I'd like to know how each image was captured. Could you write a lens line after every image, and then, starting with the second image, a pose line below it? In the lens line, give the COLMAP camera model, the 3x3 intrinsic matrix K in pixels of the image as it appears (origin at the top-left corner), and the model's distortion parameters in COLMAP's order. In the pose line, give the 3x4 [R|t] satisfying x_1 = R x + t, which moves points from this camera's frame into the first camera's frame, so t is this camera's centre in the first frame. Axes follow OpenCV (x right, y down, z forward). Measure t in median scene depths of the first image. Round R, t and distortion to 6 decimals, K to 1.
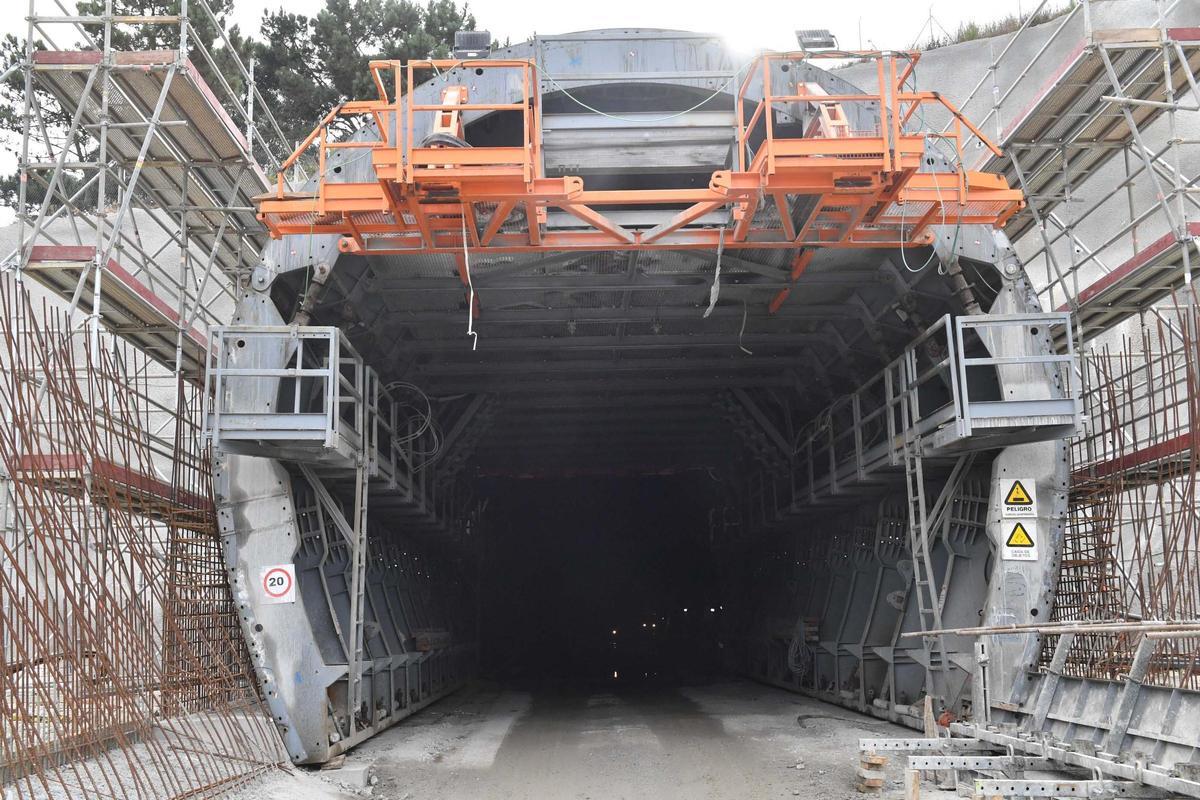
lens RADIAL K [[1261.8, 0, 602.8], [0, 1261.8, 400.4], [0, 0, 1]] dist [0.051072, 0.000000]
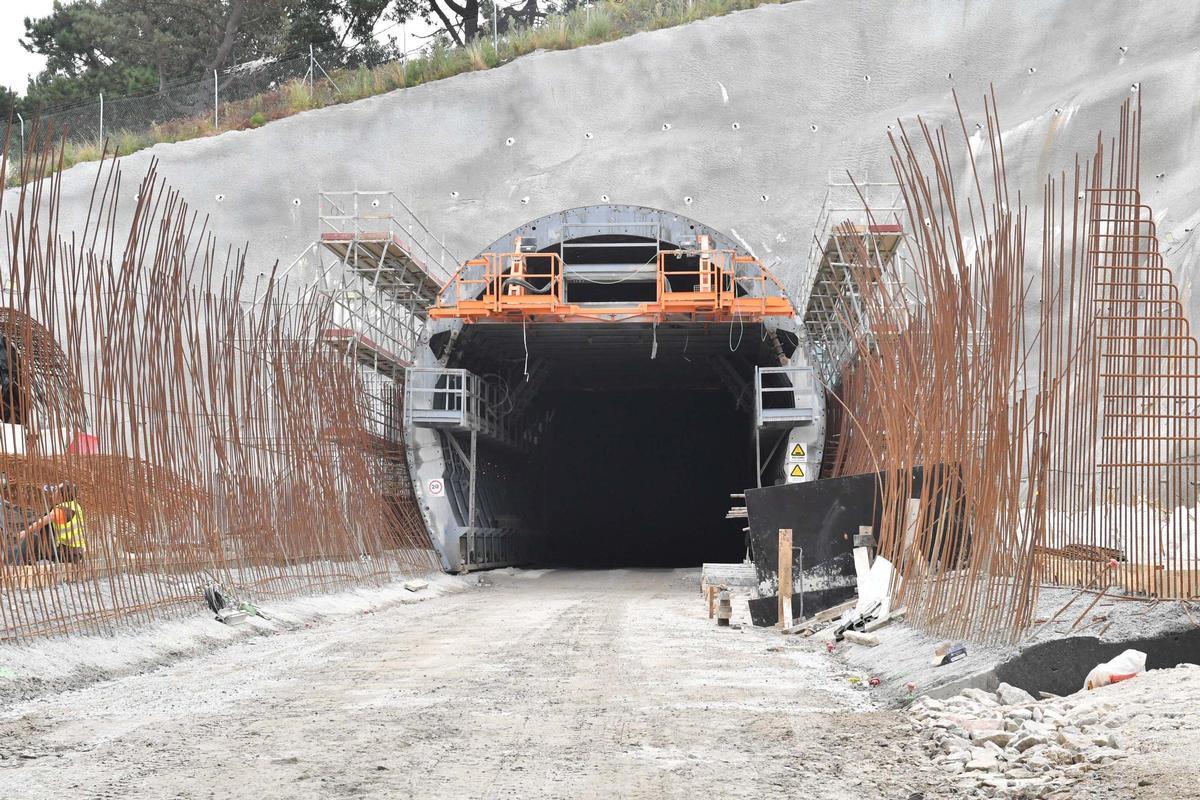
lens RADIAL K [[1932.9, 0, 594.0], [0, 1932.9, 392.0], [0, 0, 1]] dist [0.049954, 0.000000]
pose [[0.996229, 0.015495, -0.085365, 0.268664], [-0.006628, 0.994640, 0.103188, -0.338104], [0.086506, -0.102233, 0.990992, -2.090950]]
